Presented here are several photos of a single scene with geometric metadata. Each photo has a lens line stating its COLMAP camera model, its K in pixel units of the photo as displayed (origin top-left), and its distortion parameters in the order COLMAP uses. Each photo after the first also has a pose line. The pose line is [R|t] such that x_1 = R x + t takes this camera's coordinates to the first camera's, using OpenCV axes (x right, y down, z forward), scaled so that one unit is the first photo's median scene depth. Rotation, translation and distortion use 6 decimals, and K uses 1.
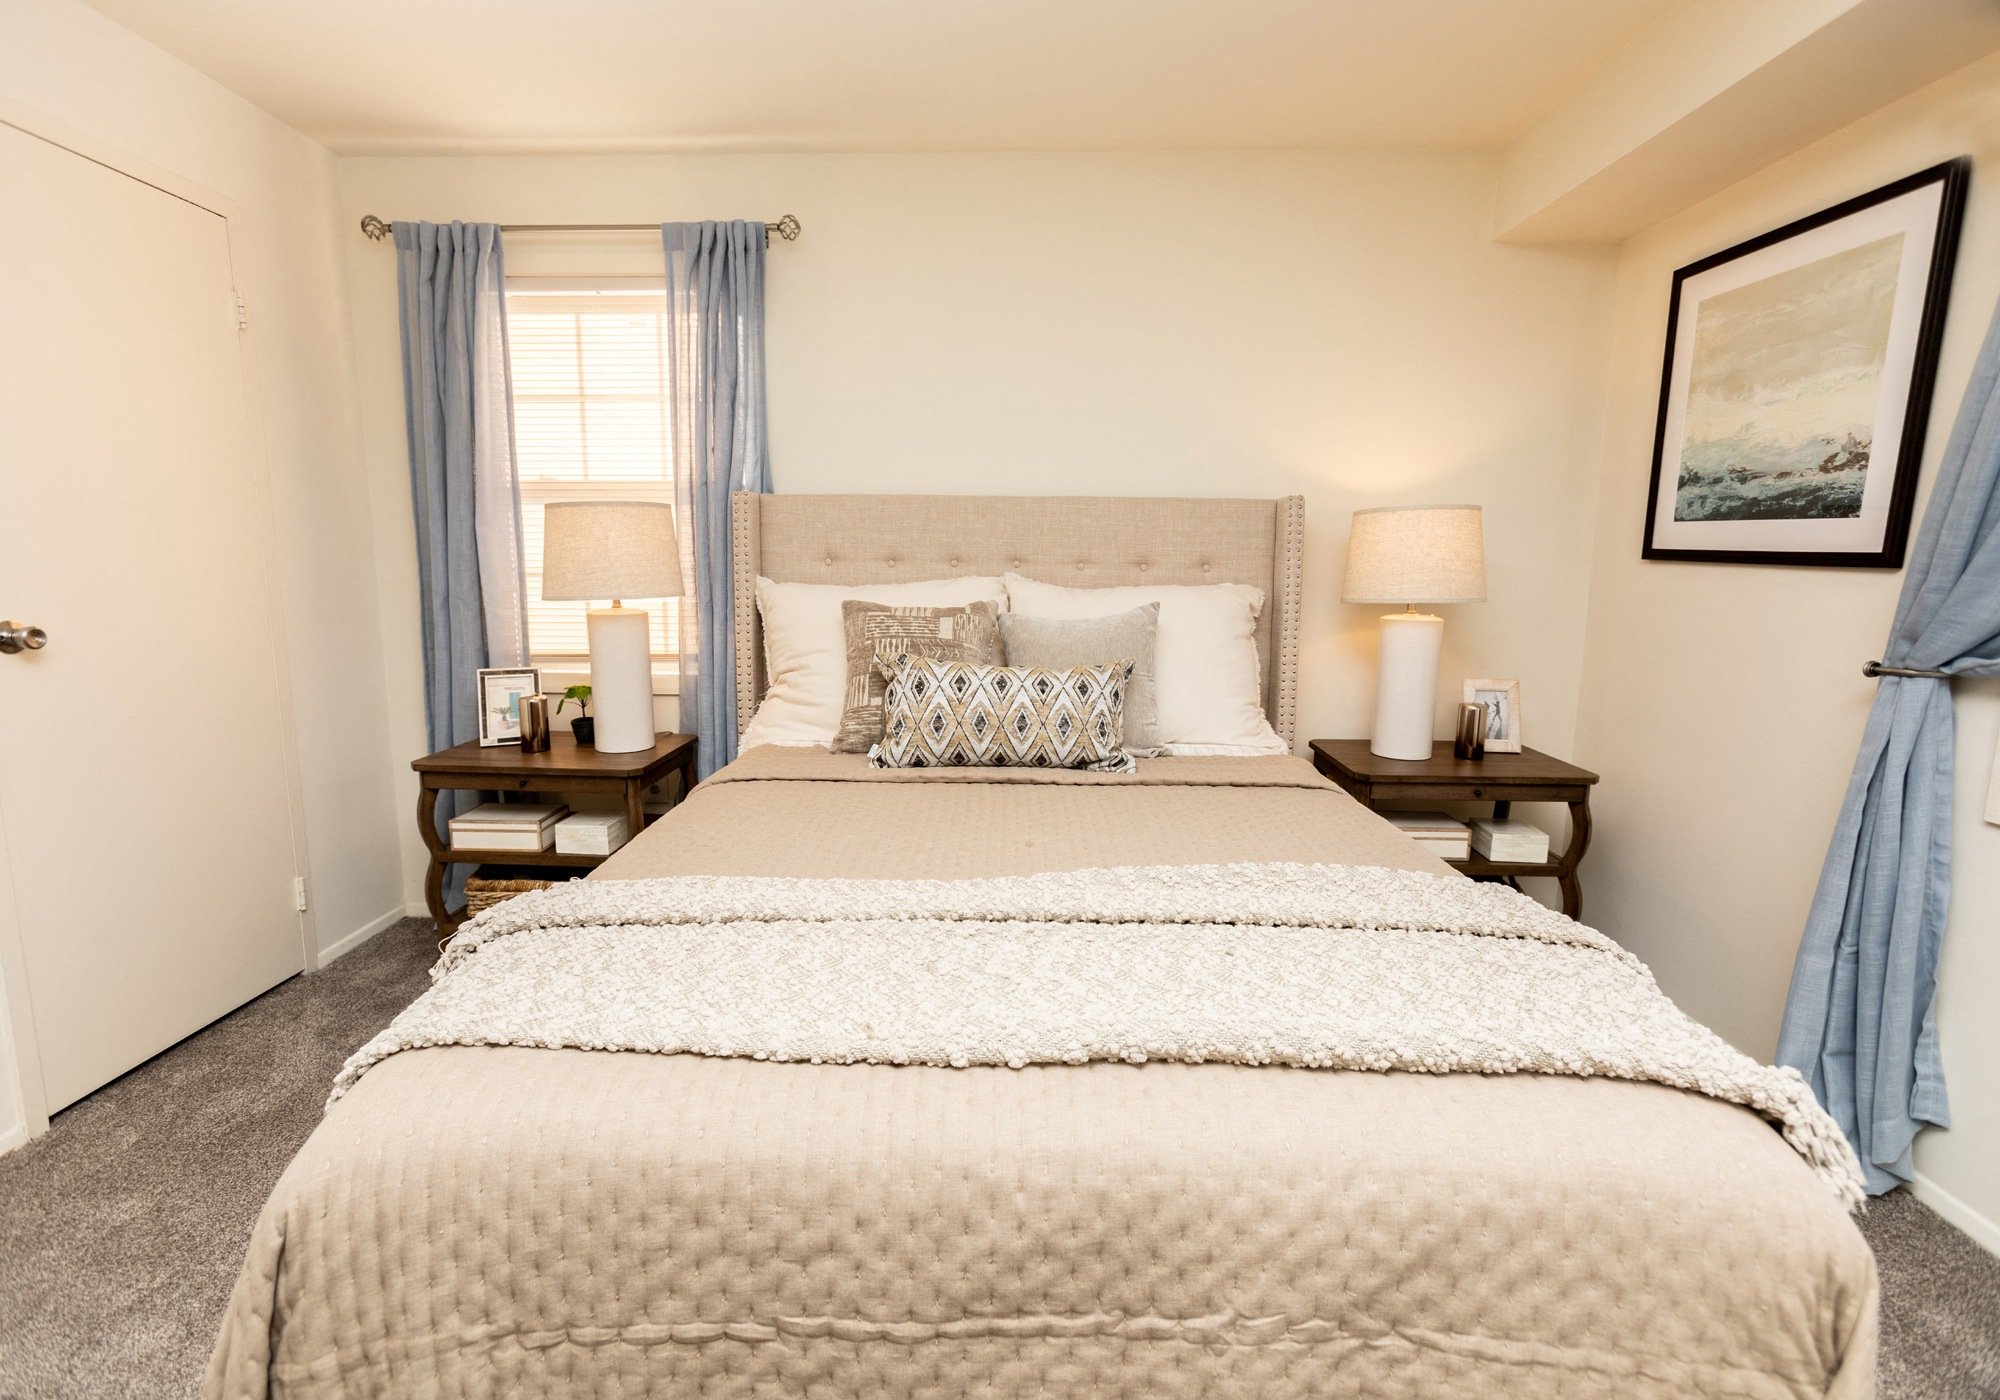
lens RADIAL K [[902.9, 0, 1008.7], [0, 902.9, 675.5], [0, 0, 1]] dist [-0.007836, 0.005133]
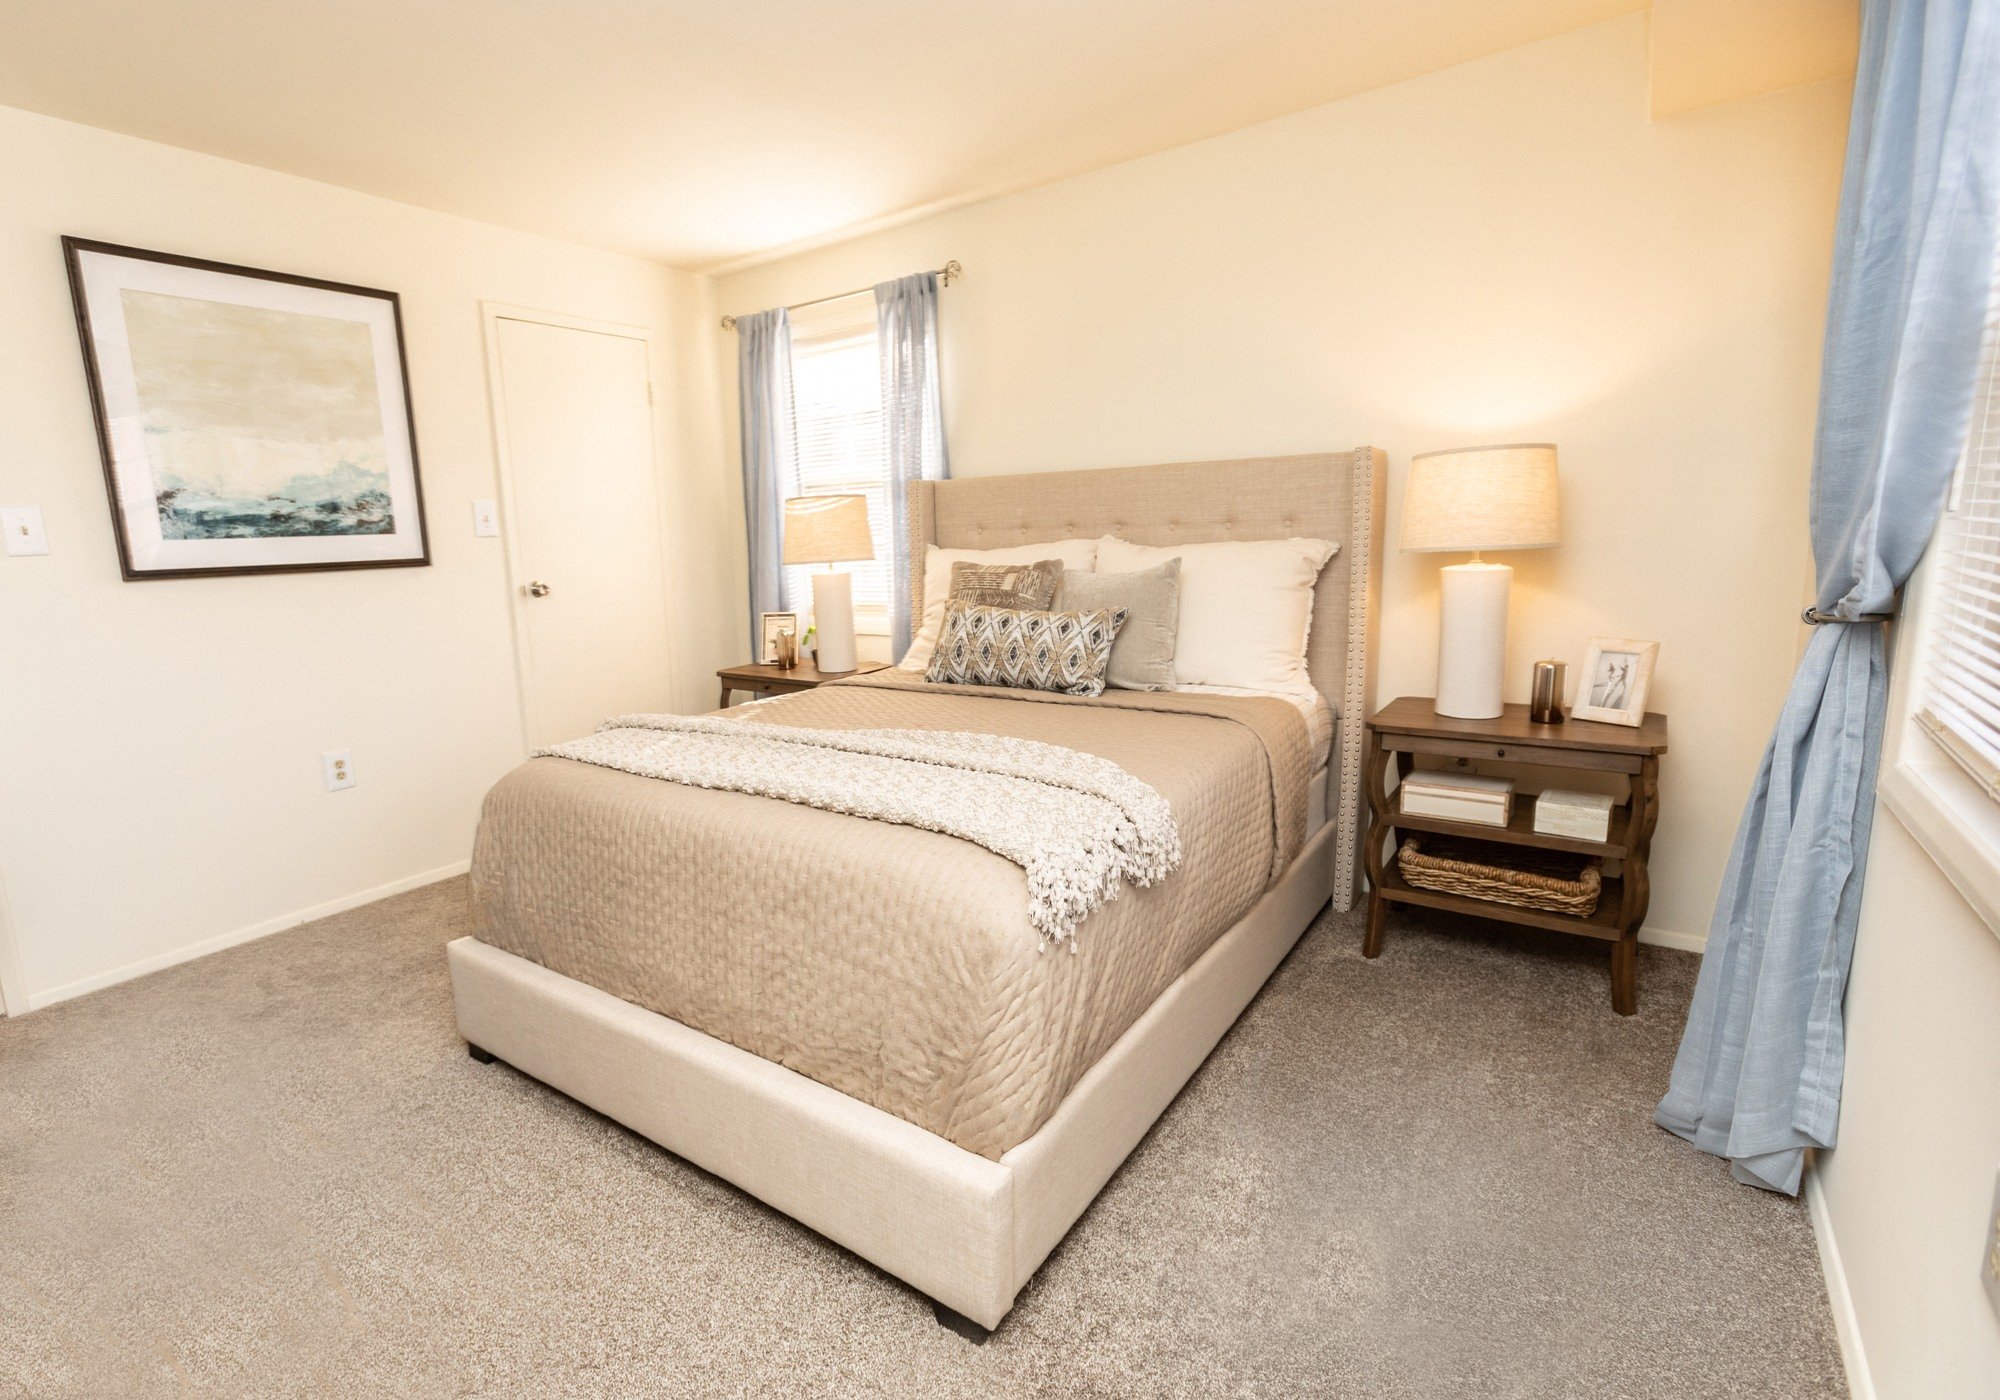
lens RADIAL K [[974.8, 0, 920.8], [0, 974.8, 681.0], [0, 0, 1]] dist [0.012269, 0.002163]
pose [[0.817883, 0.051142, -0.573108, 0.608133], [-0.031331, 0.998523, 0.044392, 0.029271], [0.574532, -0.018352, 0.818277, -0.192689]]
